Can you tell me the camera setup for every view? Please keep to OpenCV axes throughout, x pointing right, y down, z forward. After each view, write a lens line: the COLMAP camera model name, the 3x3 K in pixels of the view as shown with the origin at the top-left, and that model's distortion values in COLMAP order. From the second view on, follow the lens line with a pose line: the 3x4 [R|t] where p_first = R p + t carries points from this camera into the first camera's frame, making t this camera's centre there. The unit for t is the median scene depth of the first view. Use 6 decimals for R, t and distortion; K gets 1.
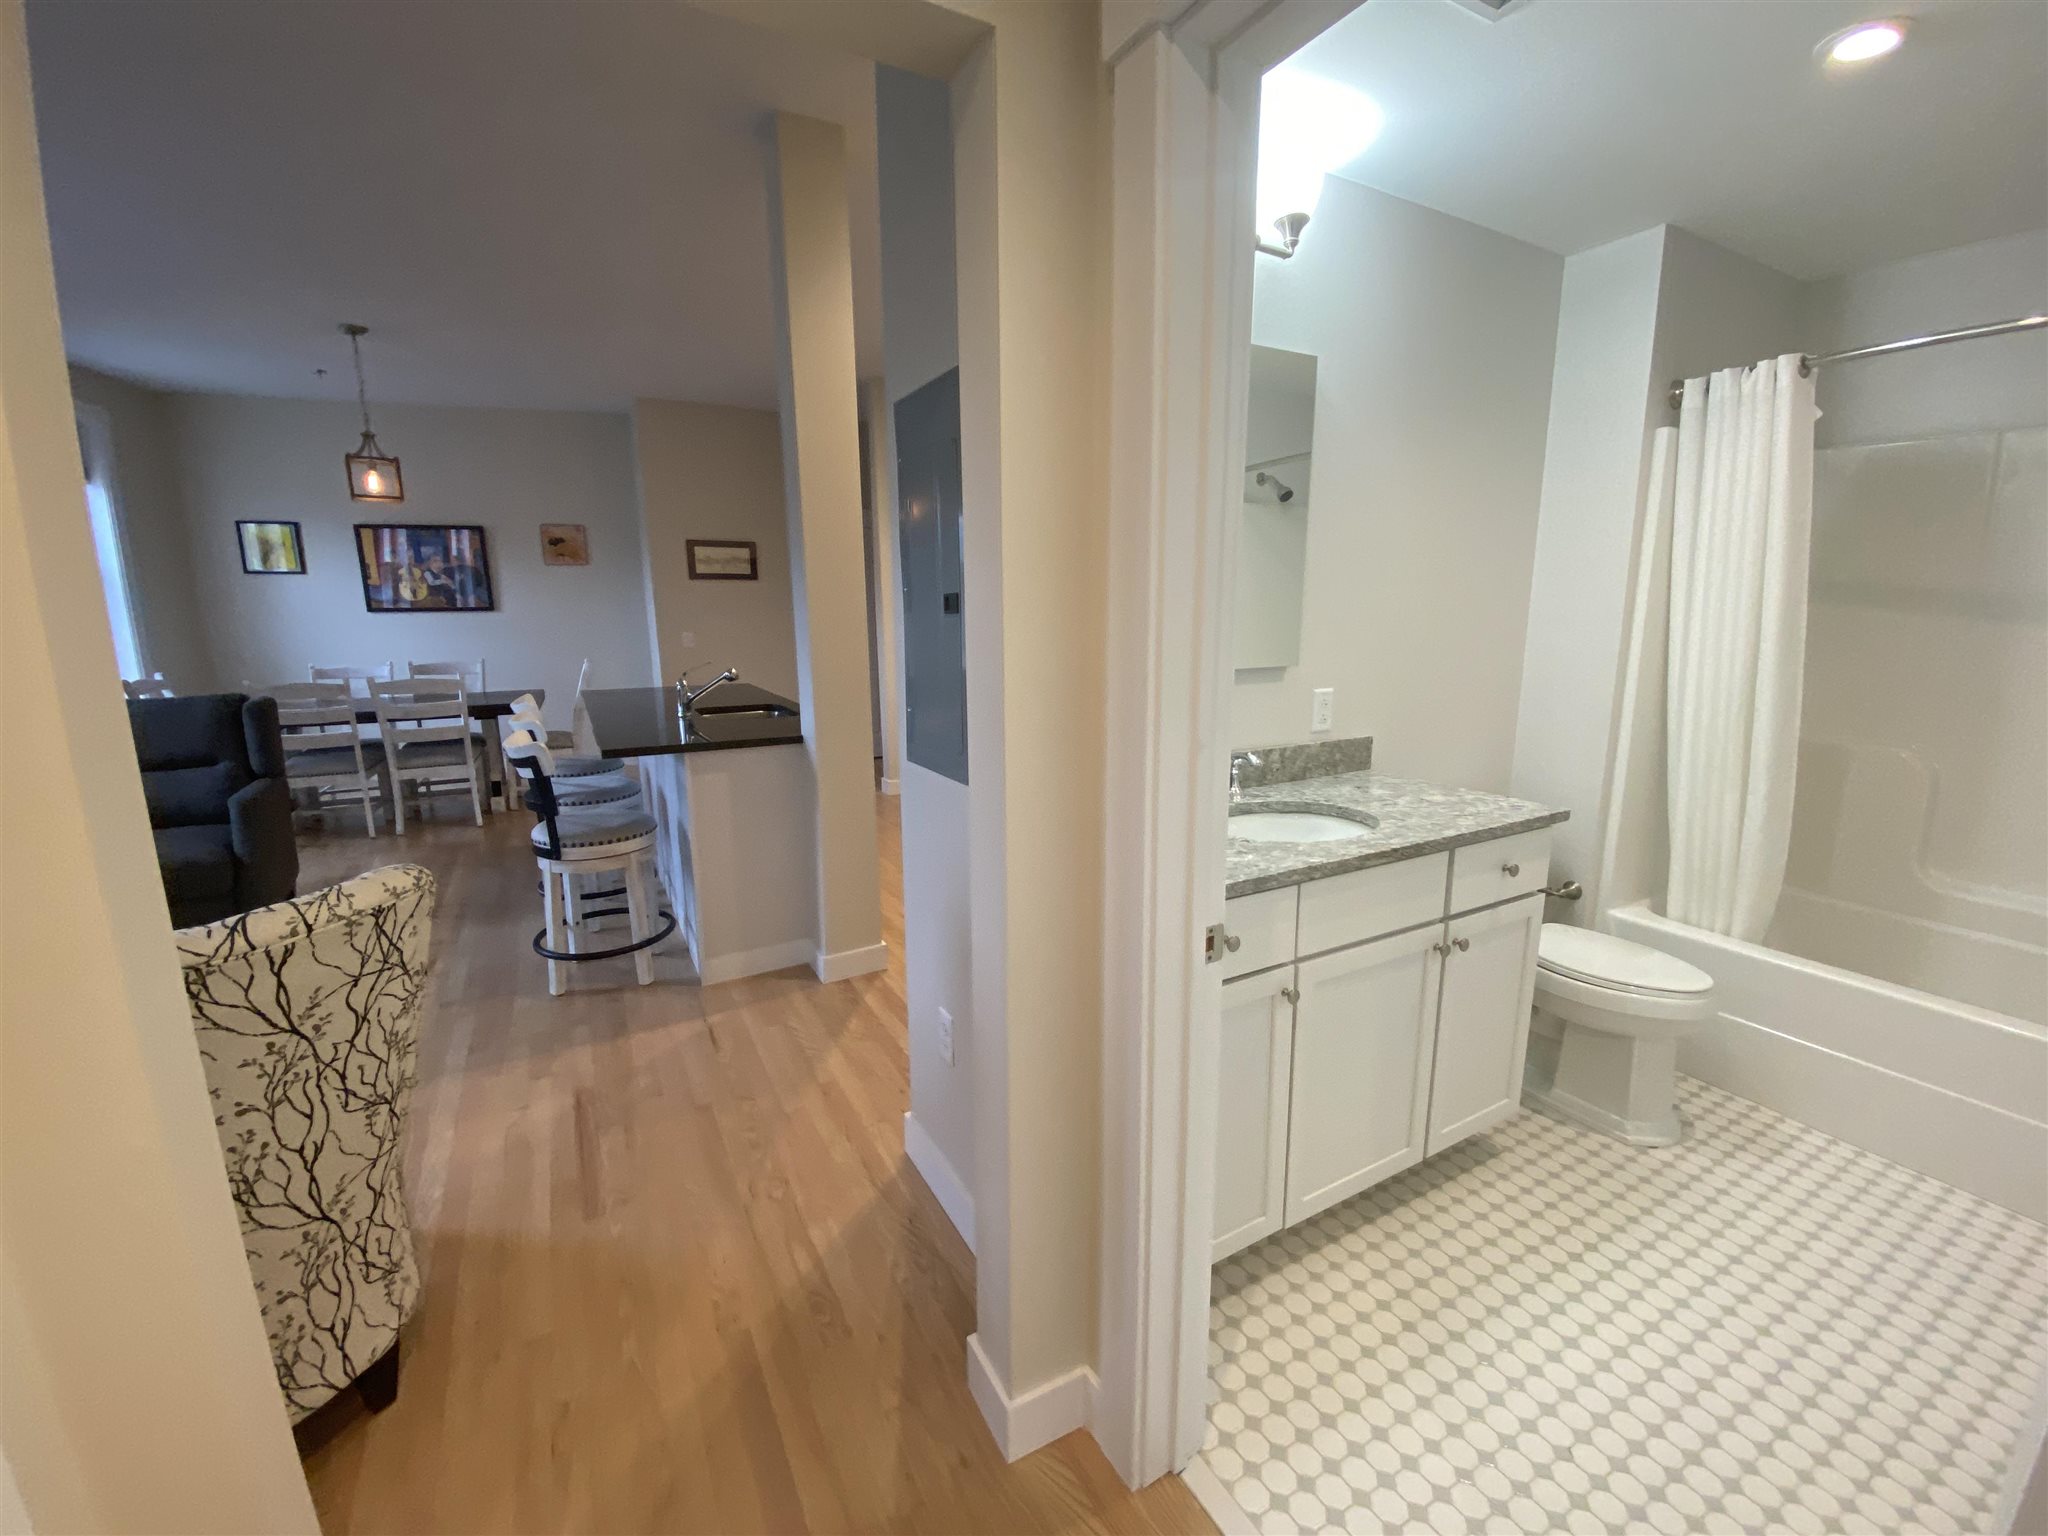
lens RADIAL K [[822.7, 0, 1003.1], [0, 822.7, 766.7], [0, 0, 1]] dist [0.005467, -0.014040]
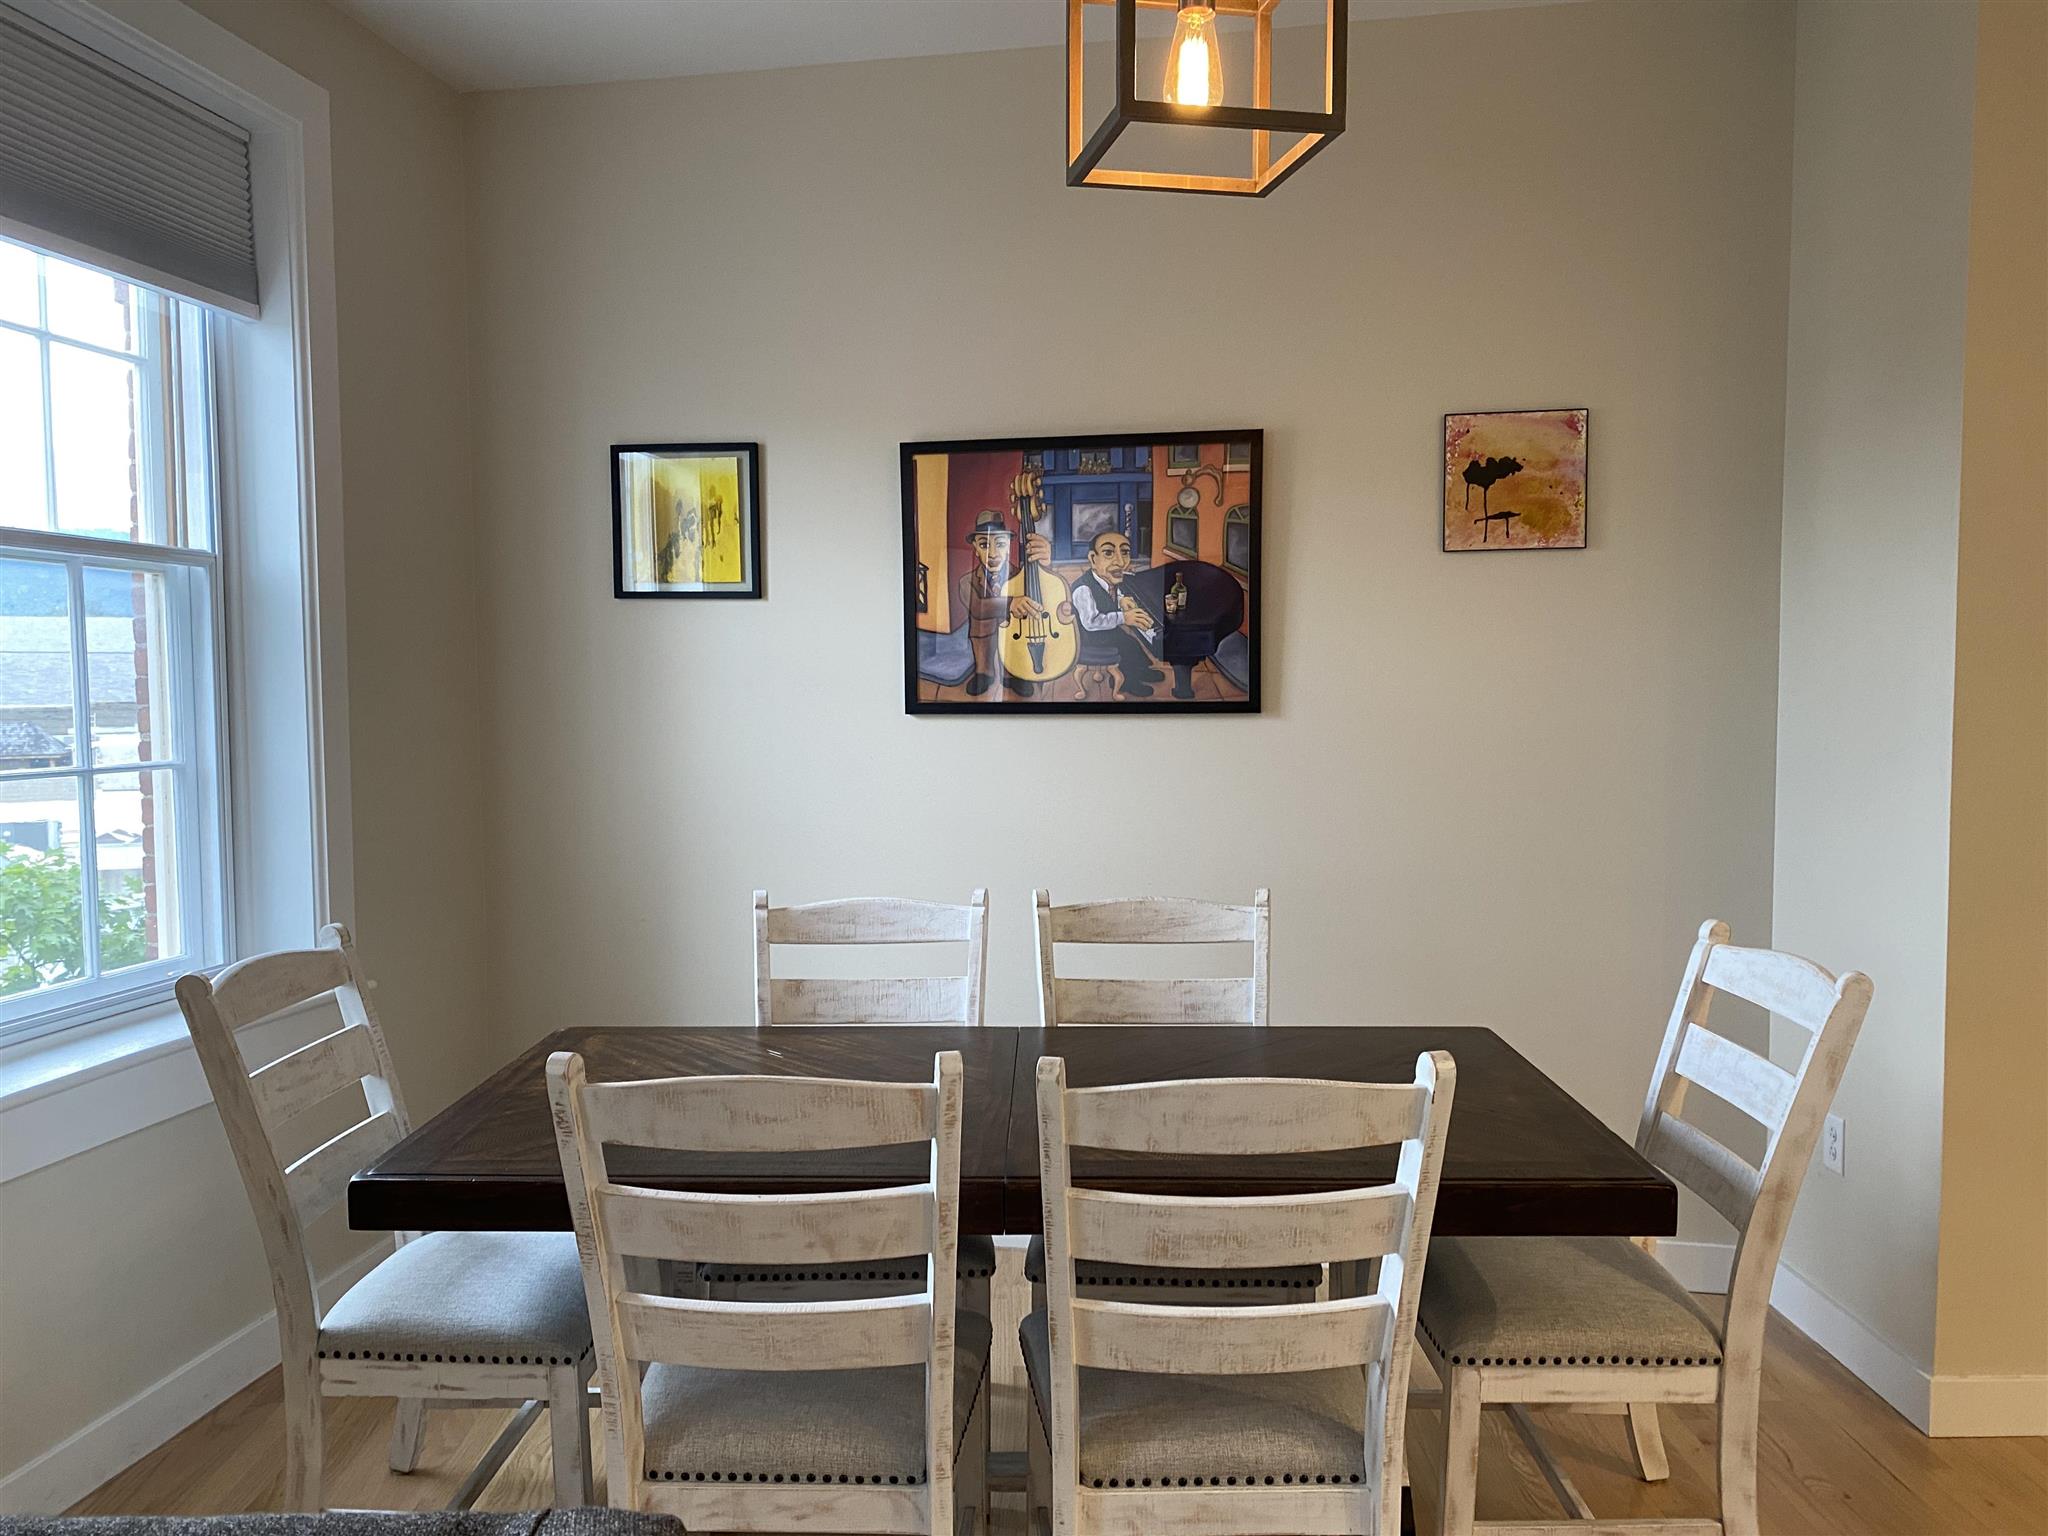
lens RADIAL K [[1551.5, 0, 999.7], [0, 1551.5, 804.5], [0, 0, 1]] dist [0.033131, -0.041699]
pose [[0.878585, 0.035933, -0.476233, -0.510266], [-0.093043, 0.990937, -0.096882, -0.110931], [0.468435, 0.129429, 0.873966, 0.556835]]
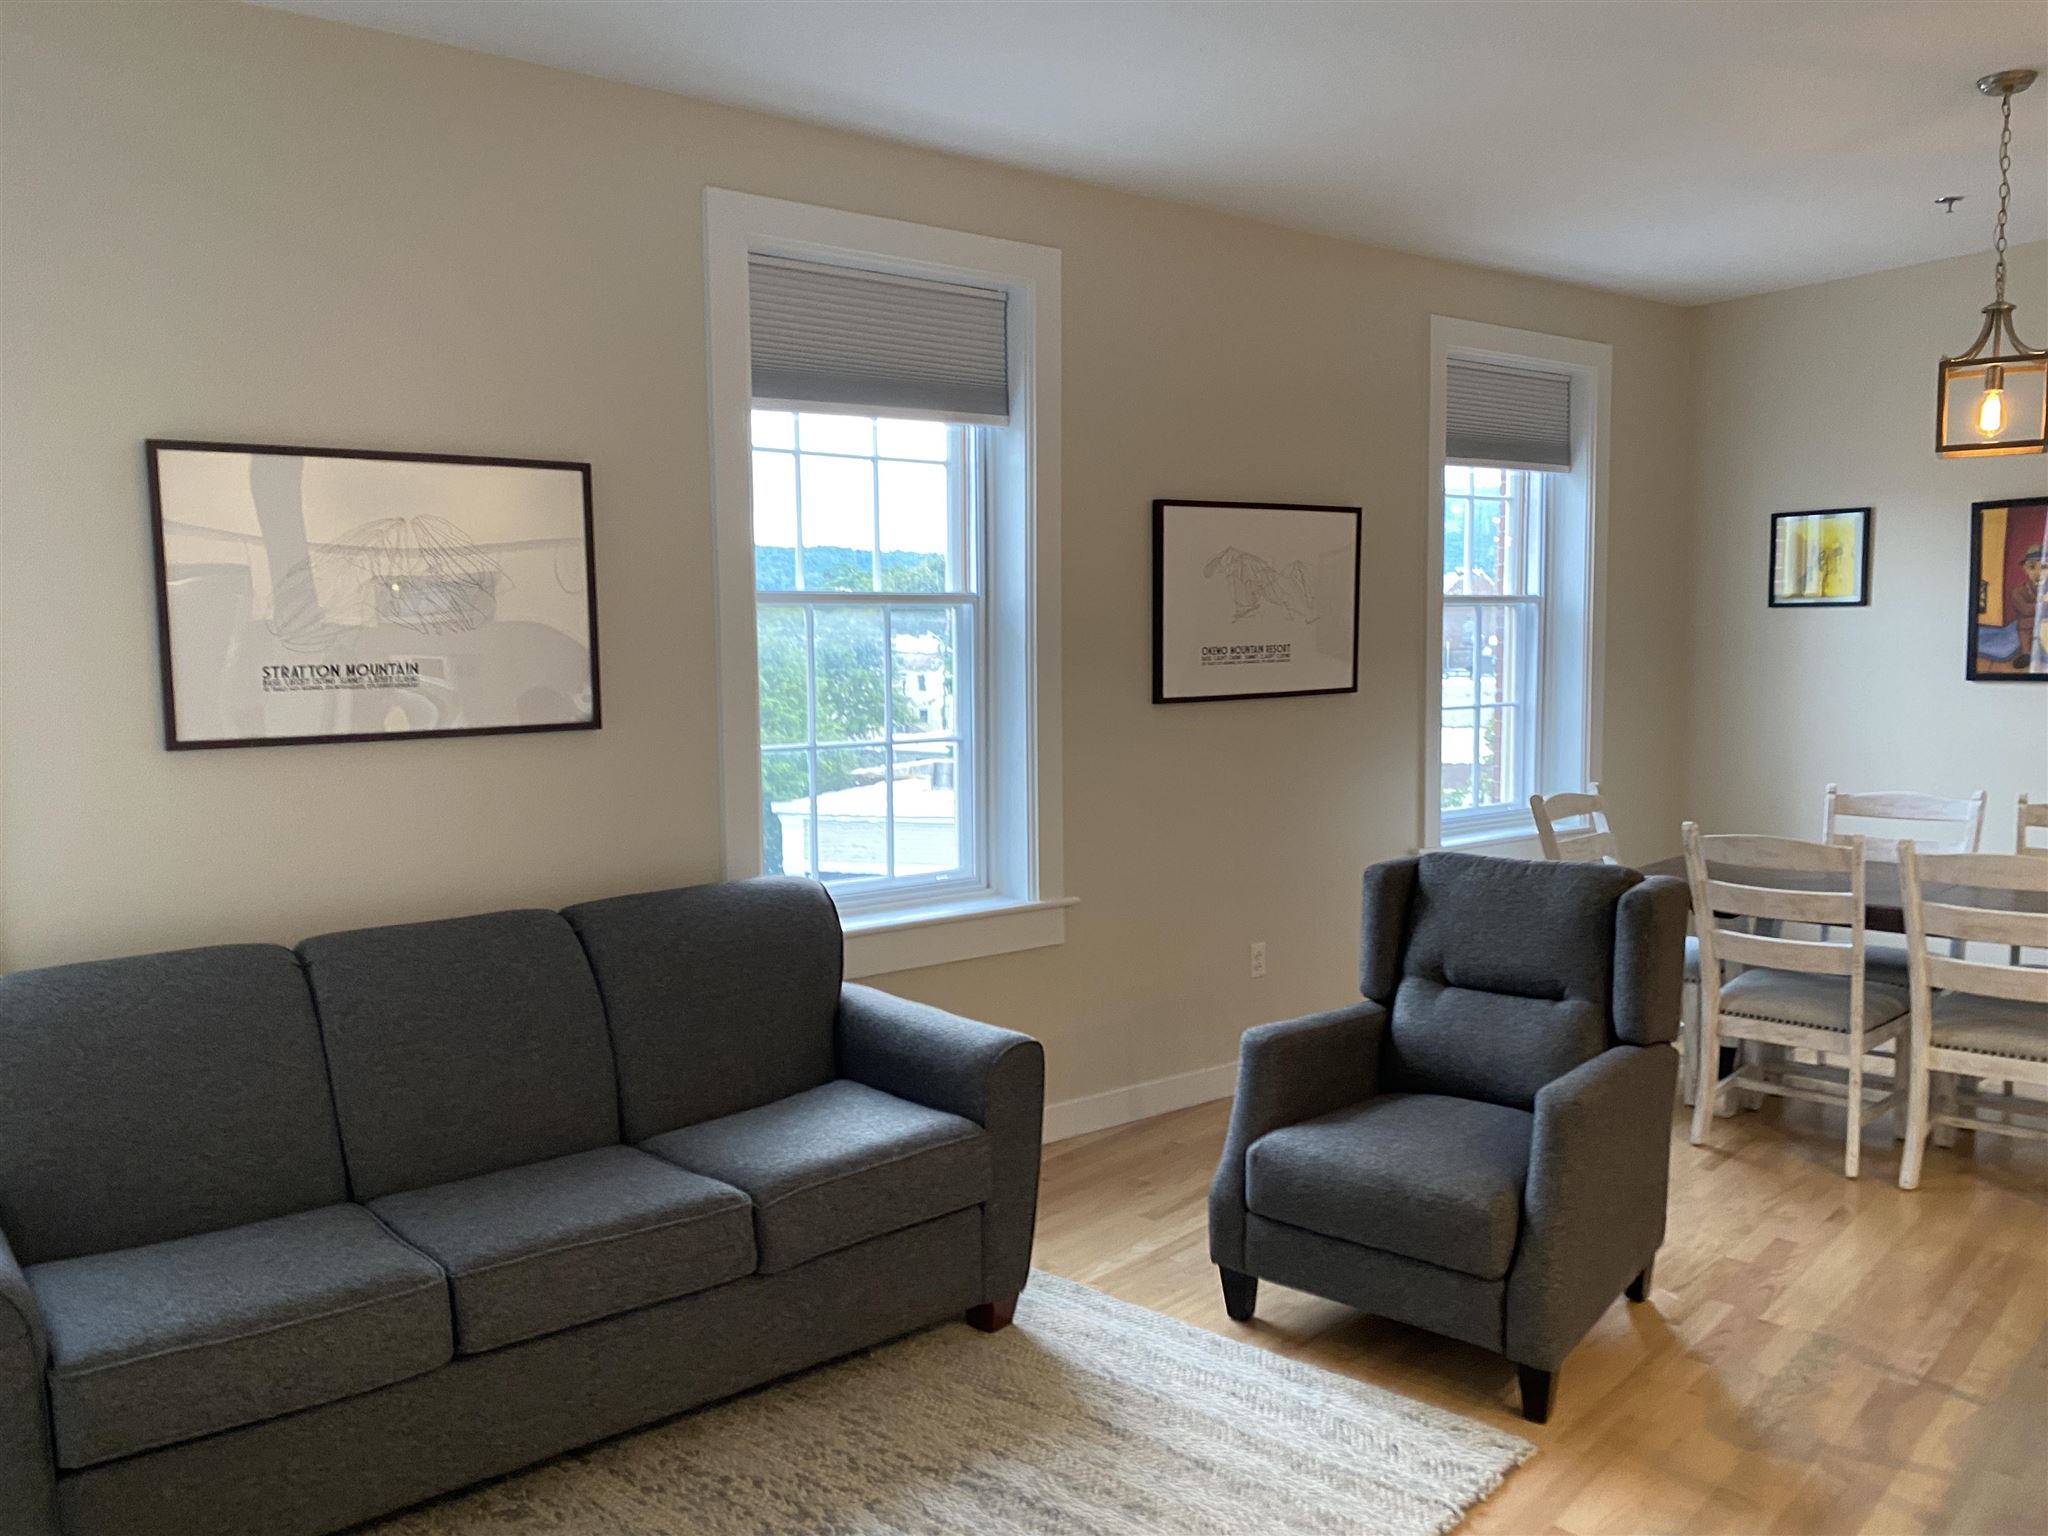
lens RADIAL K [[1551.5, 0, 1009.7], [0, 1551.5, 793.3], [0, 0, 1]] dist [0.033131, -0.041699]
pose [[0.325096, 0.091553, -0.941239, -0.099758], [-0.173220, 0.984228, 0.035906, -0.066321], [0.929681, 0.151368, 0.335828, 0.203433]]
